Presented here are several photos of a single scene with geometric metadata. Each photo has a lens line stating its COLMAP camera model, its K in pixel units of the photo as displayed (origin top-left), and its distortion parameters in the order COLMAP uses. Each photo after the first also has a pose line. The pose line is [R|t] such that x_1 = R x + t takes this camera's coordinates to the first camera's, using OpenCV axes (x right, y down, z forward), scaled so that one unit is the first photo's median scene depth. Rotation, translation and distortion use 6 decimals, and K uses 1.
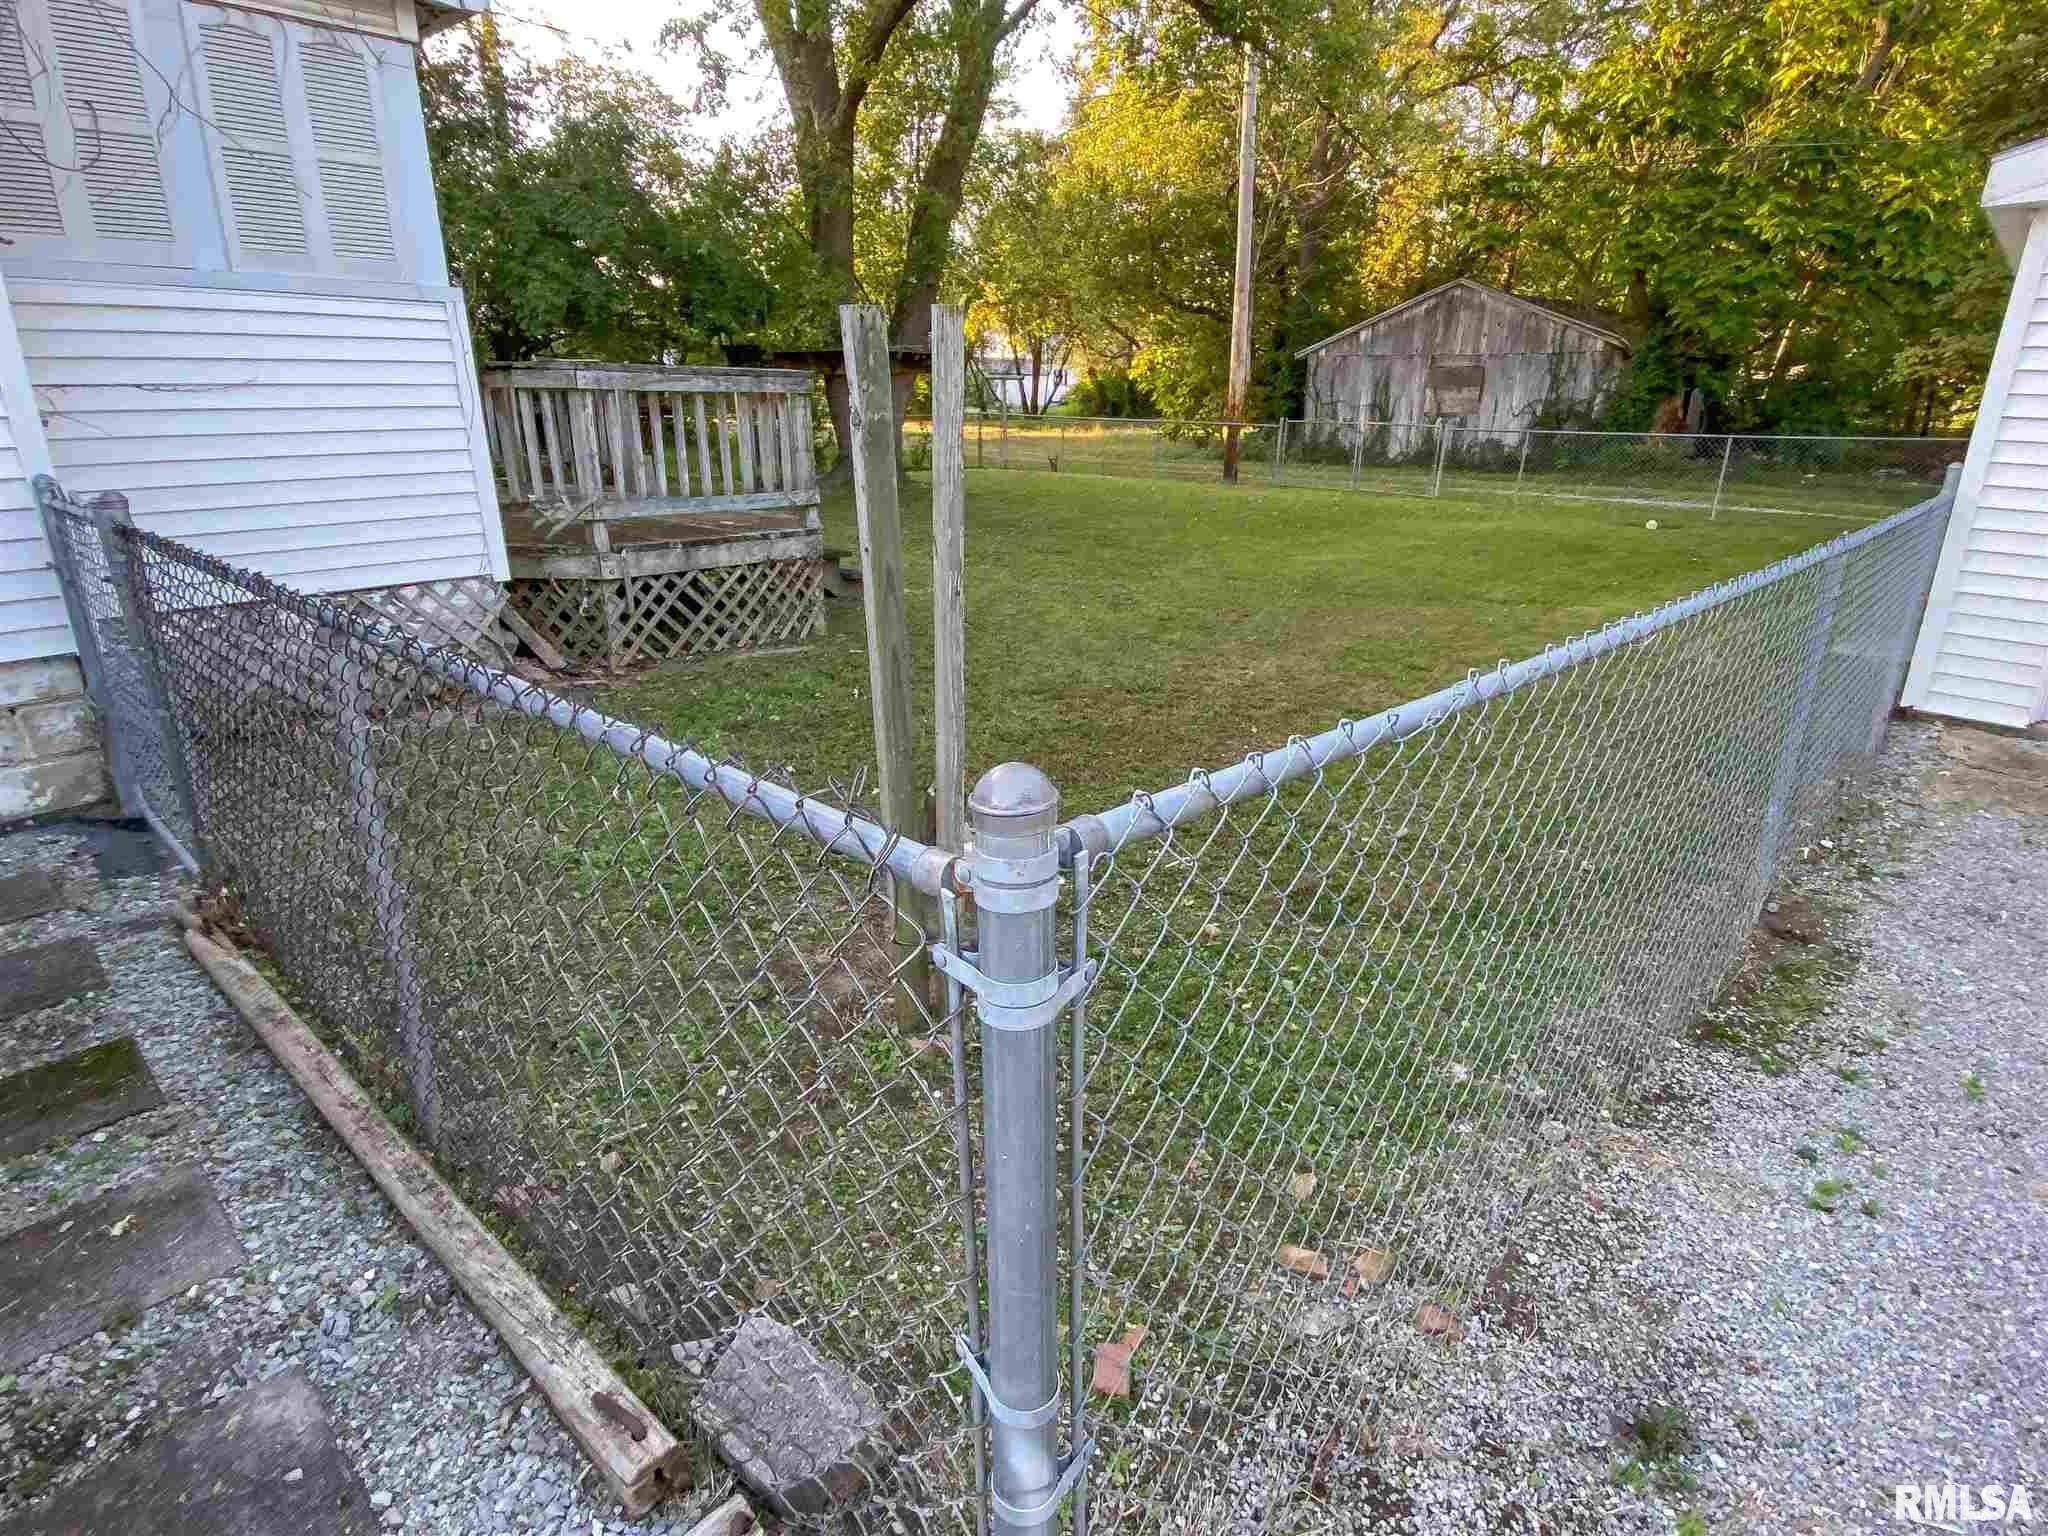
lens RADIAL K [[1073.0, 0, 1015.0], [0, 1073.0, 801.8], [0, 0, 1]] dist [0.014363, -0.019839]
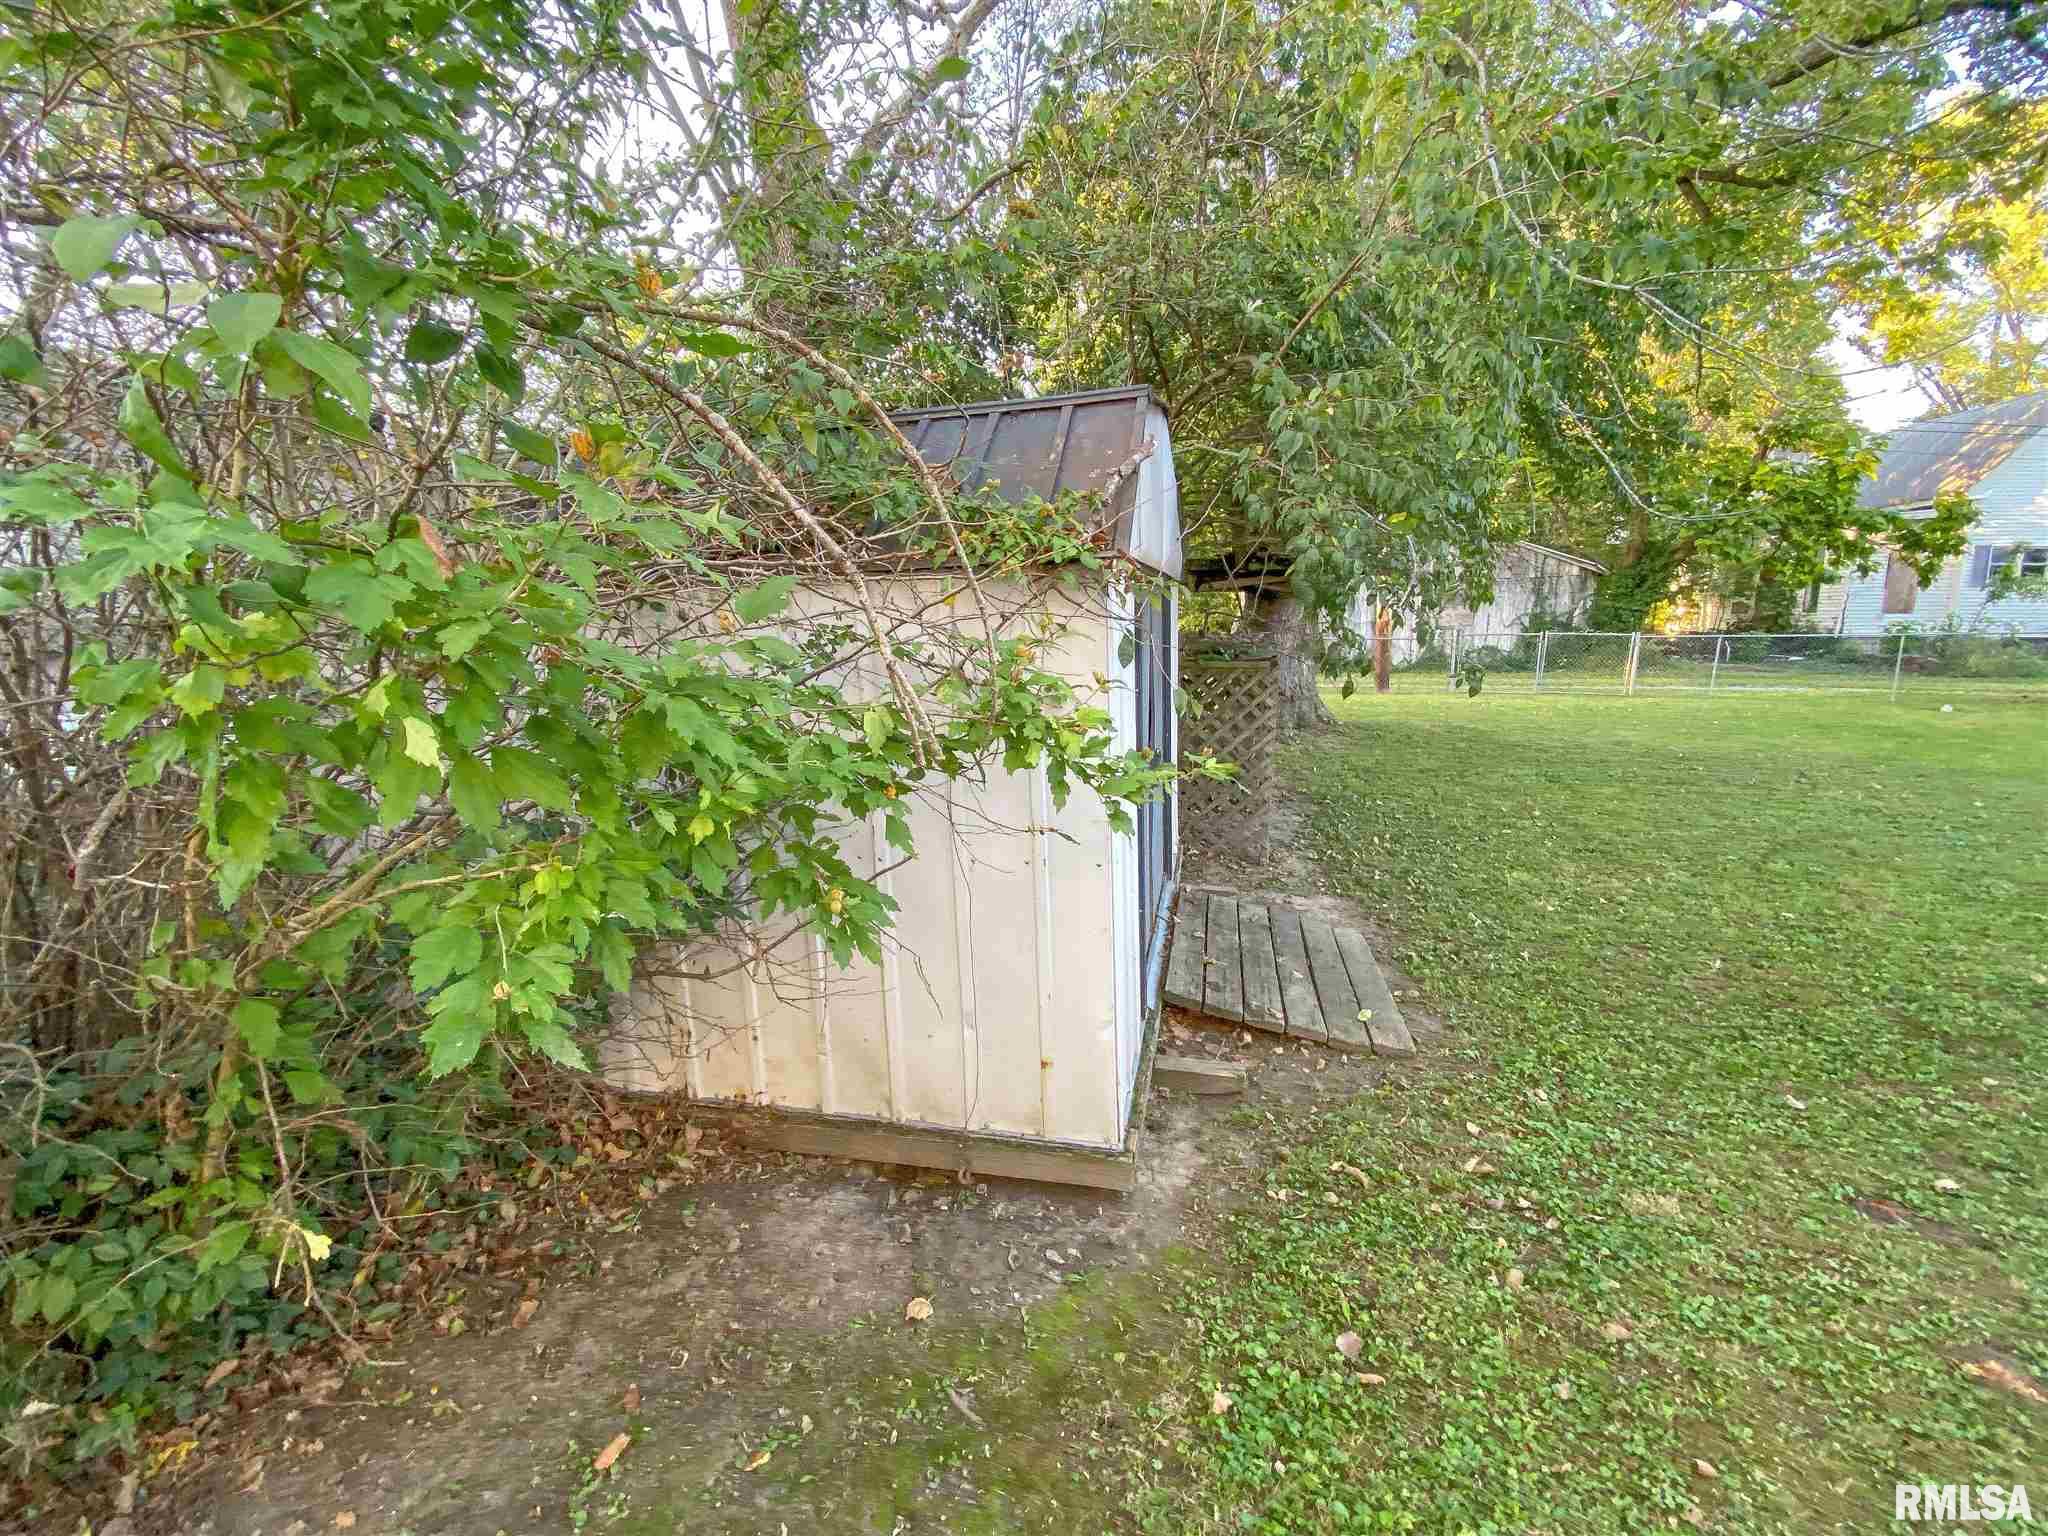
lens RADIAL K [[827.6, 0, 1007.2], [0, 827.6, 776.7], [0, 0, 1]] dist [-0.008571, -0.009444]
pose [[0.881635, -0.113772, 0.458014, -0.630892], [0.195146, 0.971535, -0.134307, -0.239411], [-0.429696, 0.207789, 0.878741, 0.617196]]
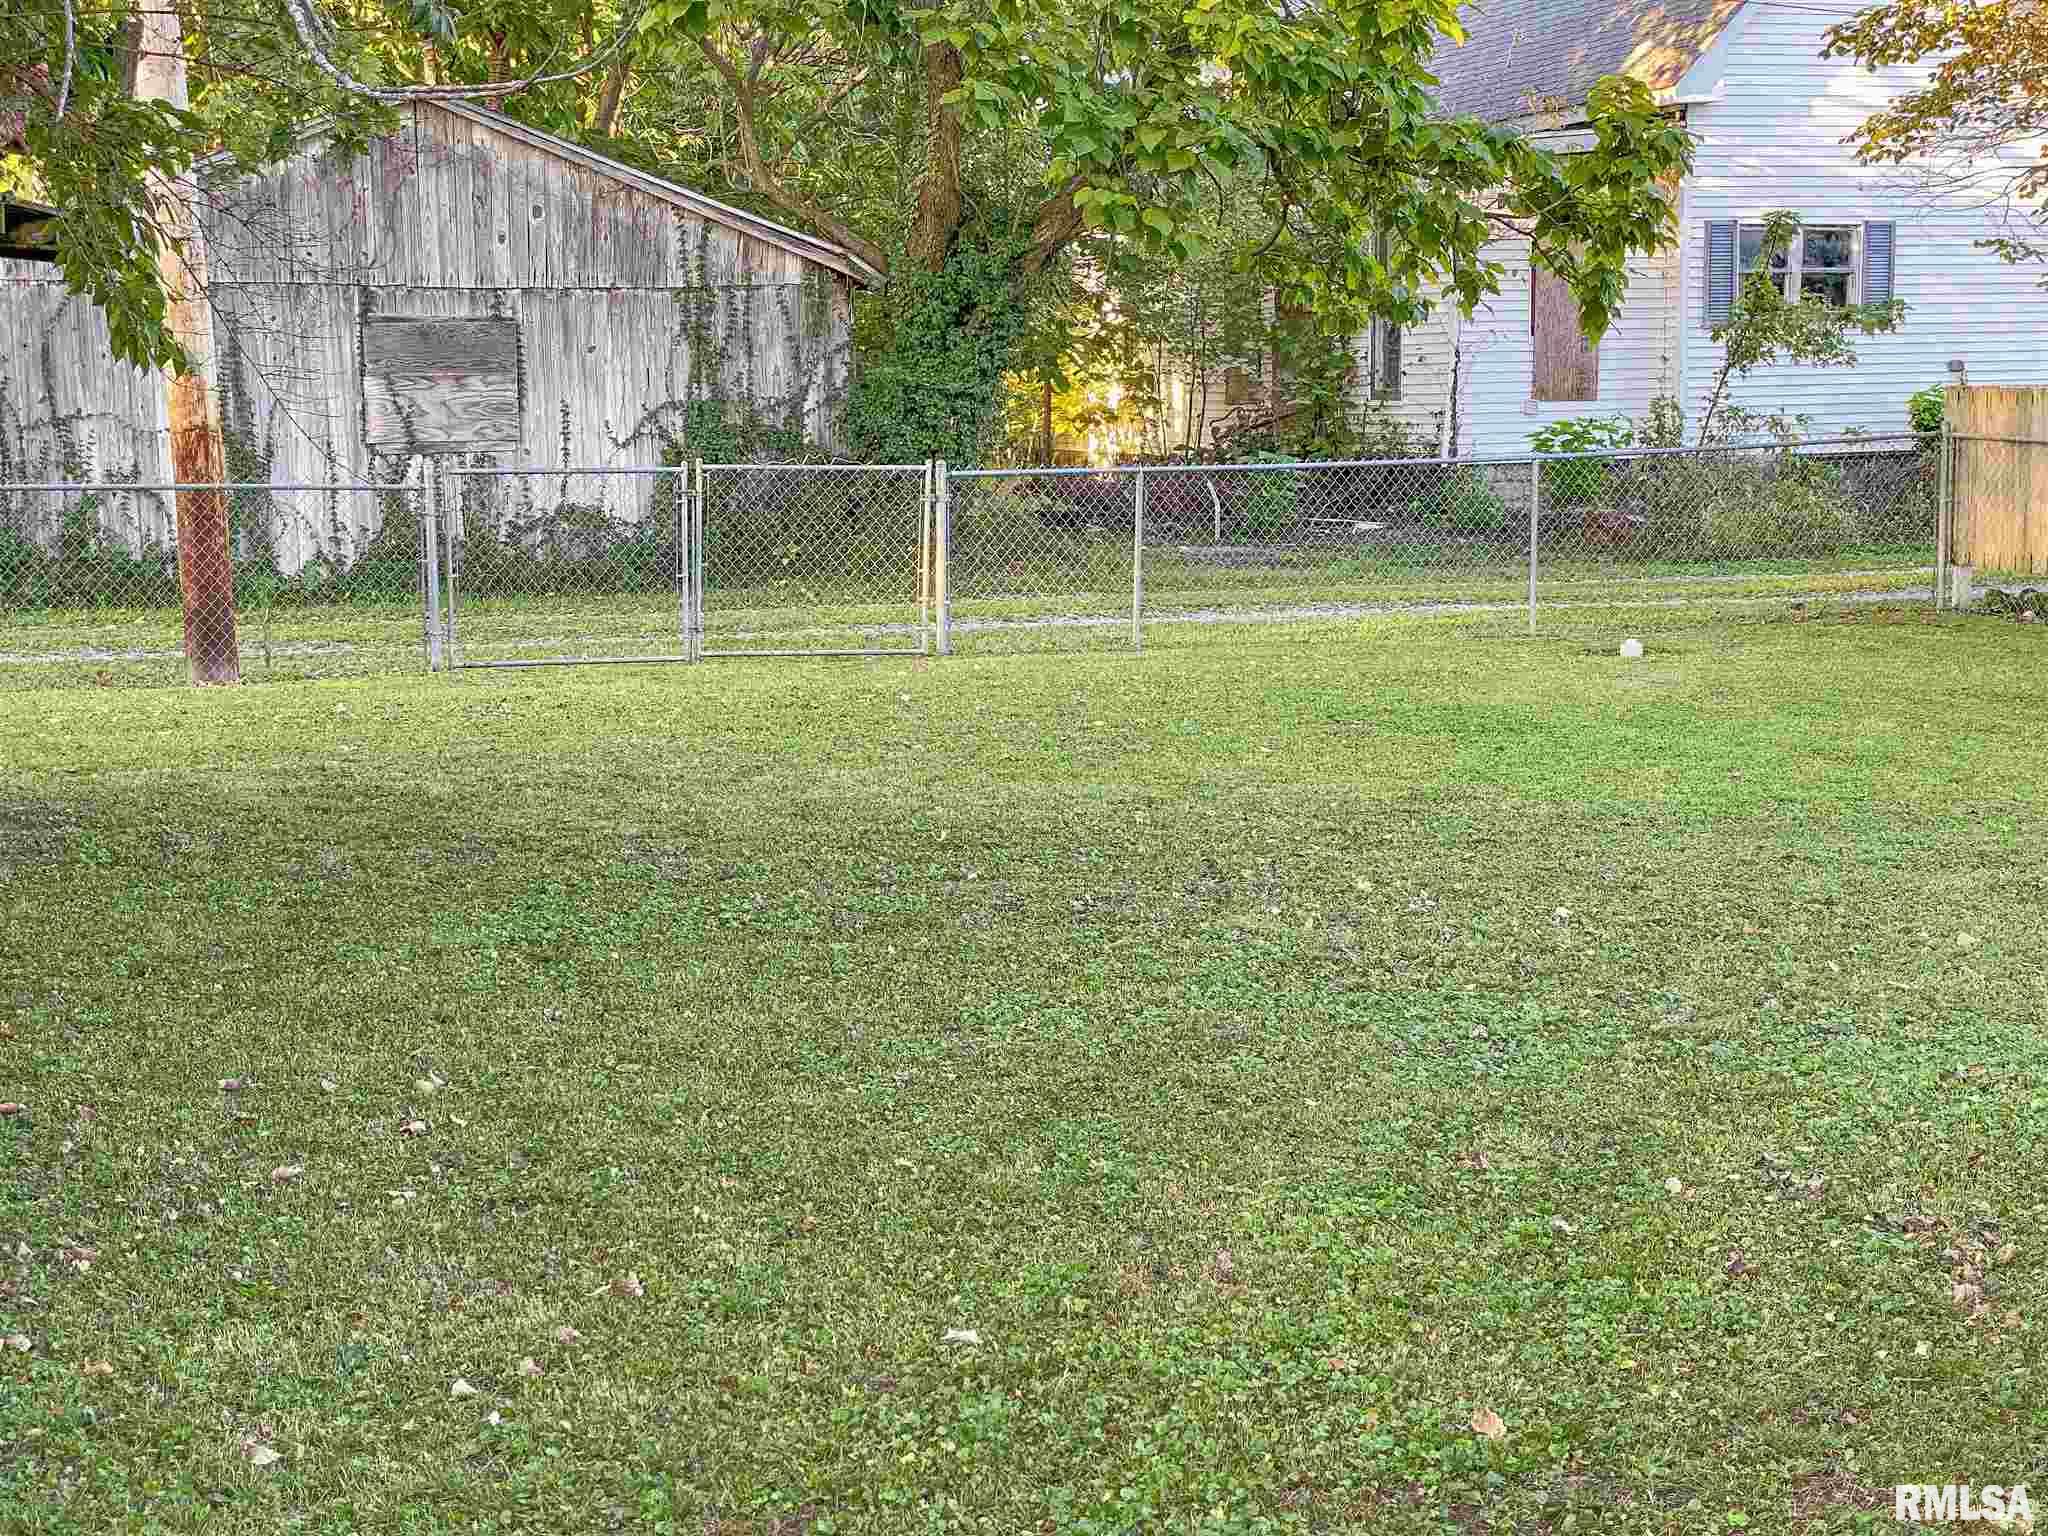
lens RADIAL K [[3001.4, 0, 1019.2], [0, 3001.4, 756.3], [0, 0, 1]] dist [0.211959, 0.000000]
pose [[0.451297, -0.123866, 0.883735, -0.558662], [0.335750, 0.941120, -0.039548, -0.223274], [-0.826803, 0.314562, 0.466313, 0.569755]]
